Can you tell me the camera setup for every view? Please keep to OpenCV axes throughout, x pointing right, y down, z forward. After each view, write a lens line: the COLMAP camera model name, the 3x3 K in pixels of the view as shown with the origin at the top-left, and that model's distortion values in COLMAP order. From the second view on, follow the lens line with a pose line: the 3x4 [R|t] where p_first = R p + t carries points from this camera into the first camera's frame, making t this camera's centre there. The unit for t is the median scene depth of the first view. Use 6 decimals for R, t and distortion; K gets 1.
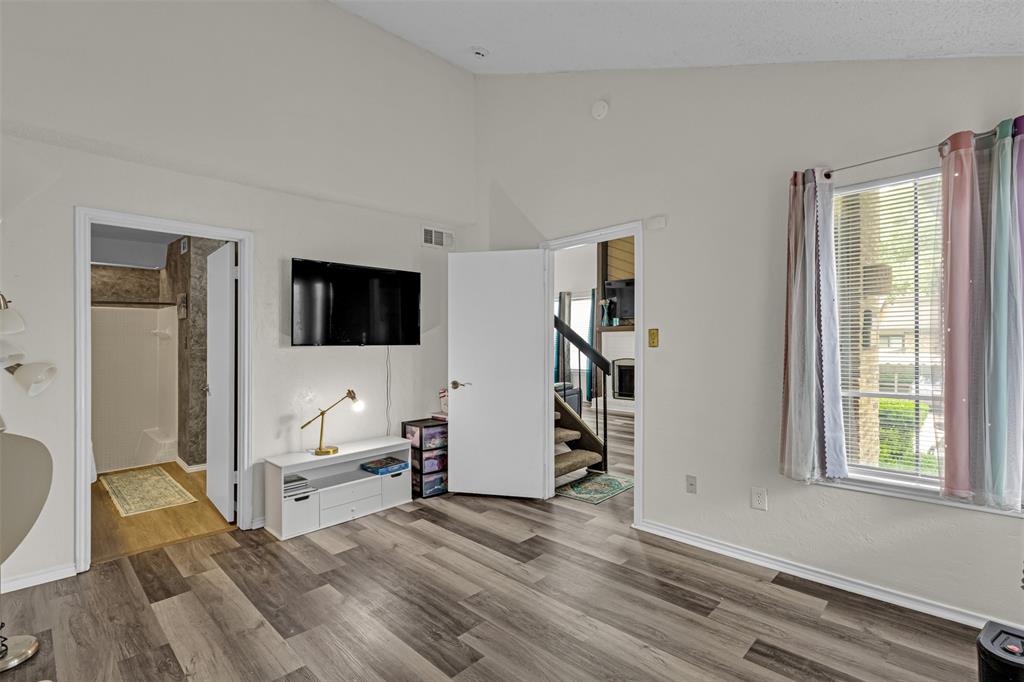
lens RADIAL K [[481.7, 0, 510.9], [0, 481.7, 340.7], [0, 0, 1]] dist [0.002867, -0.001338]
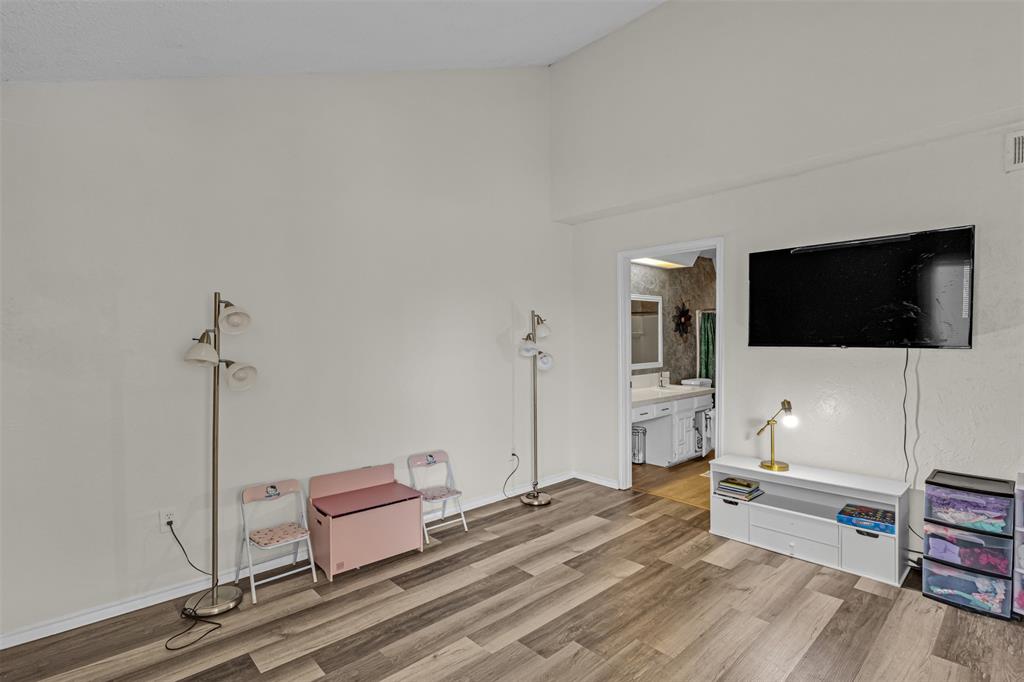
lens RADIAL K [[481.7, 0, 492.5], [0, 481.7, 344.0], [0, 0, 1]] dist [0.002867, -0.001338]
pose [[-0.059012, 0.015515, -0.998137, 0.602116], [-0.001998, 0.999875, 0.015660, -0.009664], [0.998255, 0.002918, -0.058973, 0.605177]]
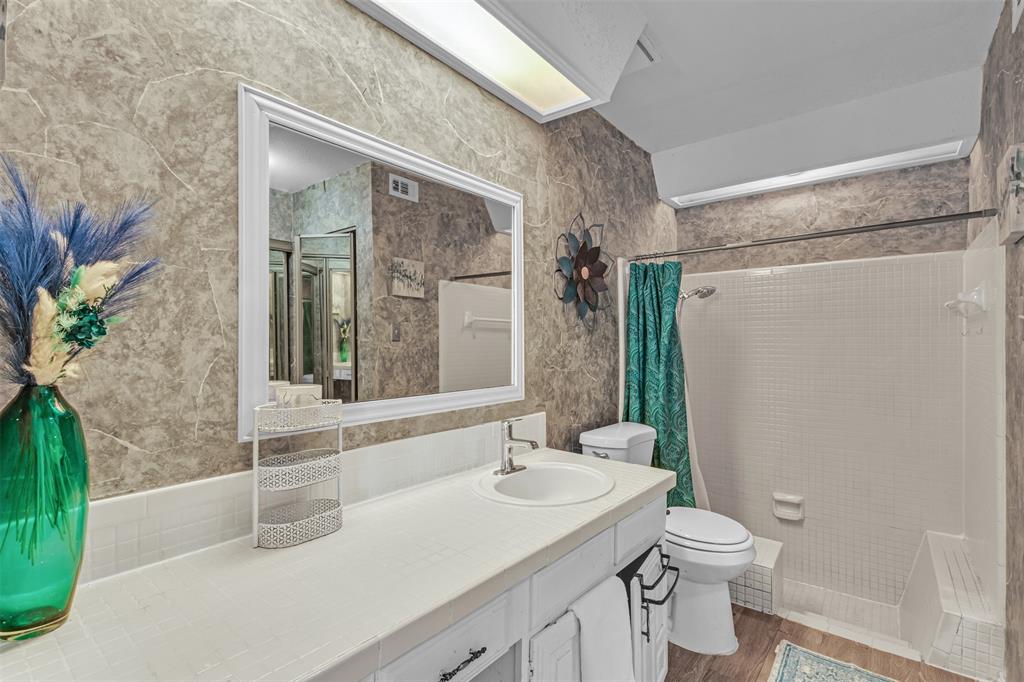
lens RADIAL K [[481.7, 0, 510.0], [0, 481.7, 340.7], [0, 0, 1]] dist [0.002867, -0.001338]
pose [[0.120061, -0.008232, -0.992732, -0.697397], [-0.010124, 0.999903, -0.009515, 0.035845], [0.992715, 0.011192, 0.119966, 1.066895]]
